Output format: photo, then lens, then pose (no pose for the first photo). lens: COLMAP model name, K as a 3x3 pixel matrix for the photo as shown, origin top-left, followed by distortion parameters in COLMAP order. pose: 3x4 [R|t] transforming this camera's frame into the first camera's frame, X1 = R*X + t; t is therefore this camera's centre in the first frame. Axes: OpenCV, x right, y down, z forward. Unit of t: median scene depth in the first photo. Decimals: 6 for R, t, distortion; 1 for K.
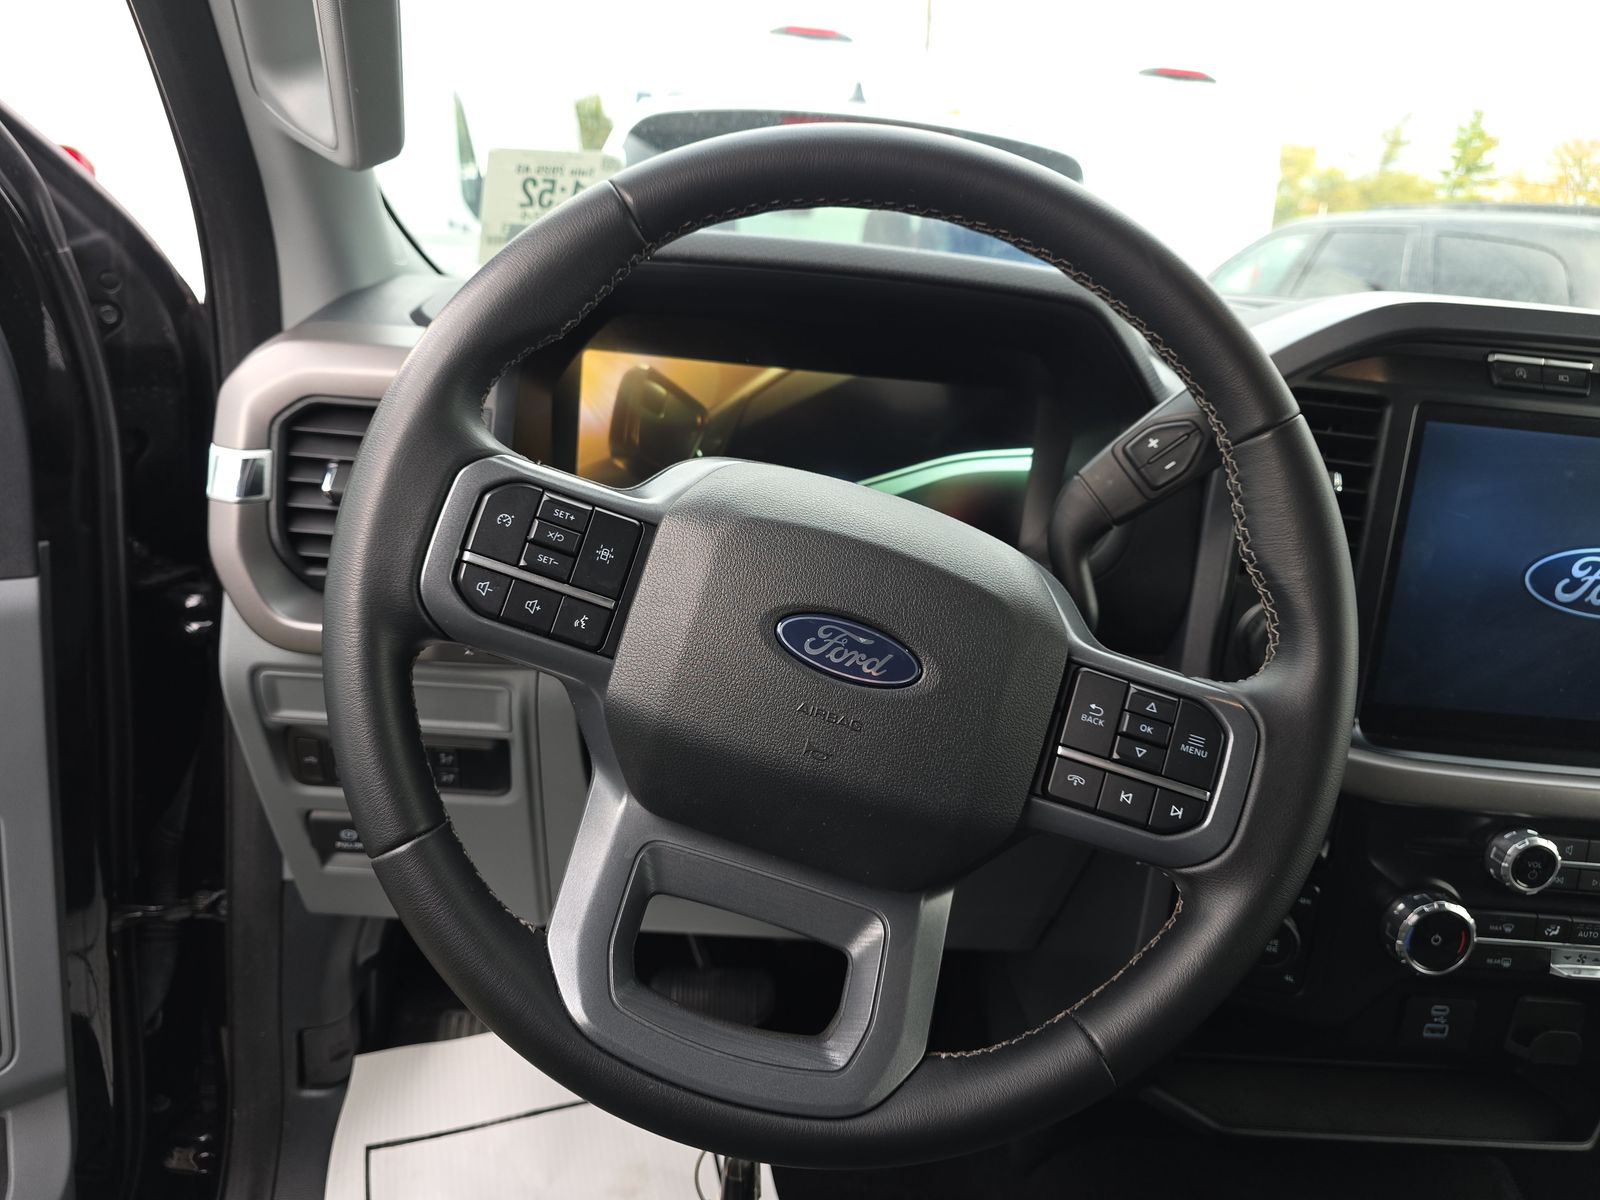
lens RADIAL K [[1071.1, 0, 794.7], [0, 1071.1, 580.8], [0, 0, 1]] dist [0.056916, -0.055759]
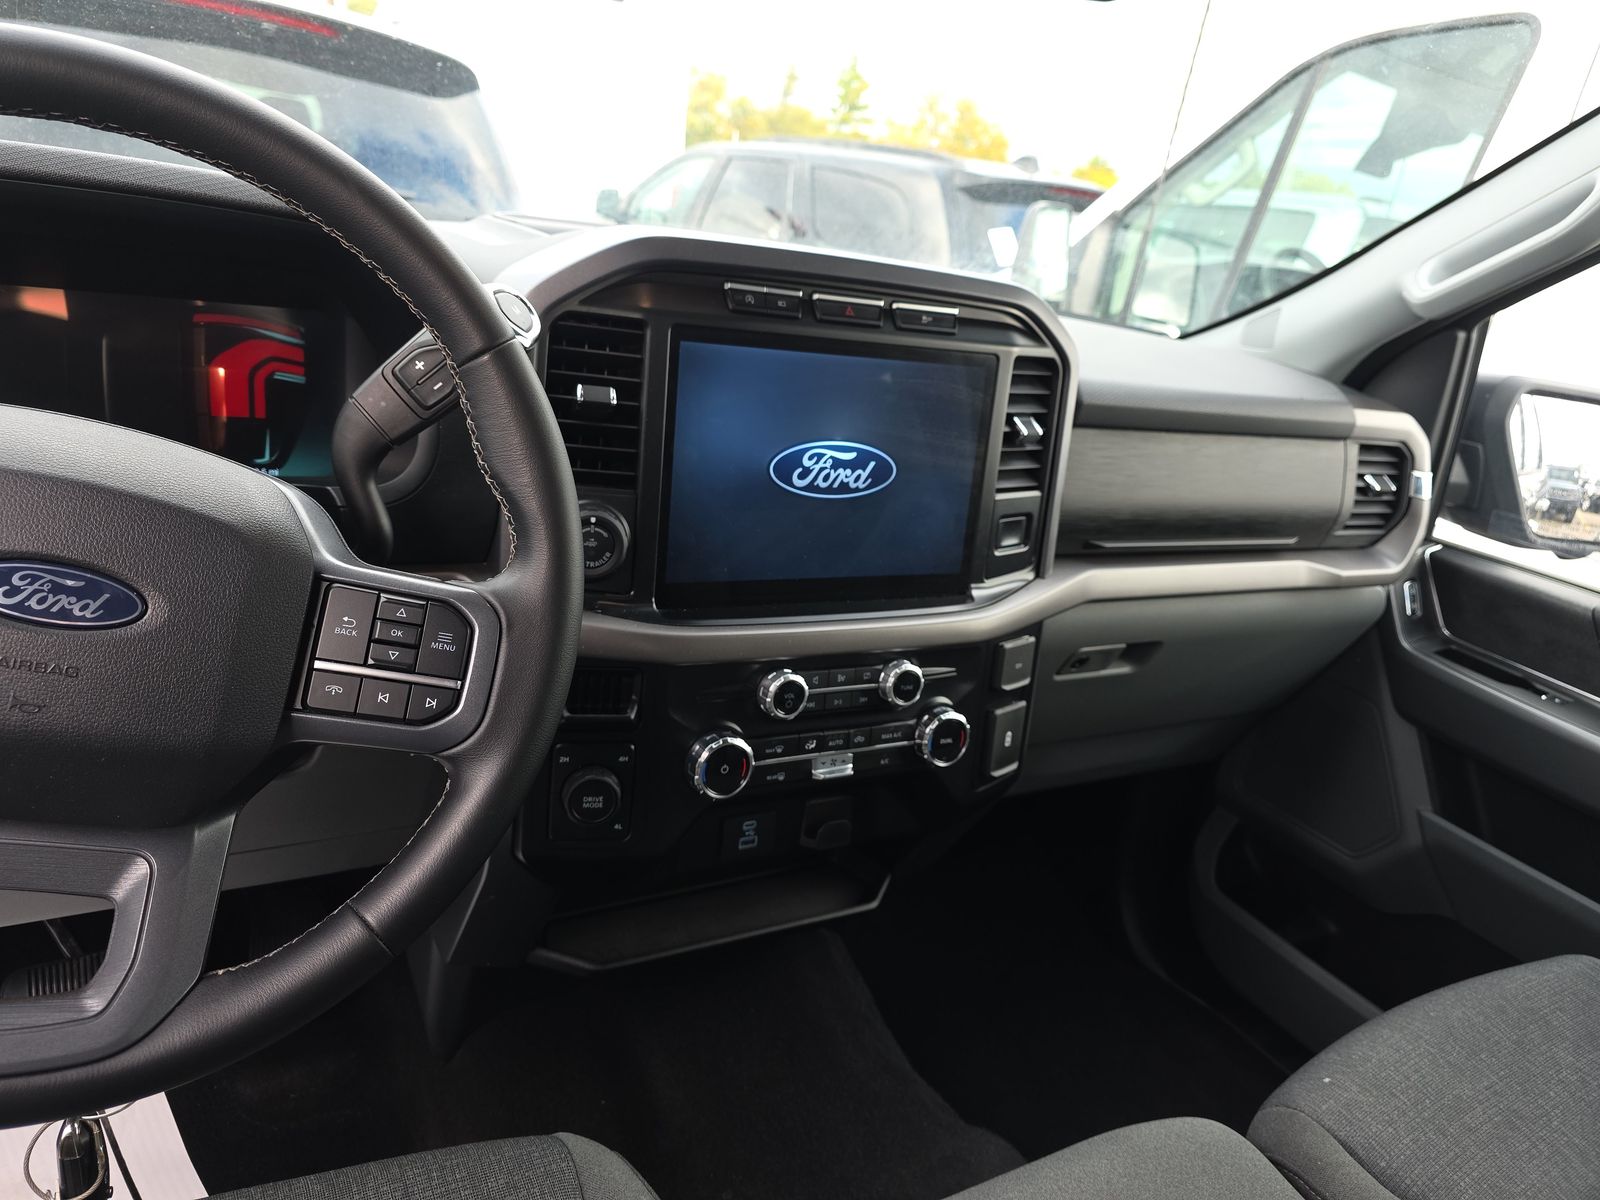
lens RADIAL K [[1071.1, 0, 794.7], [0, 1071.1, 580.8], [0, 0, 1]] dist [0.056916, -0.055759]
pose [[0.889971, -0.114574, 0.441389, 0.201624], [0.080584, 0.992204, 0.095071, 0.013253], [-0.448840, -0.049041, 0.892265, -0.145932]]
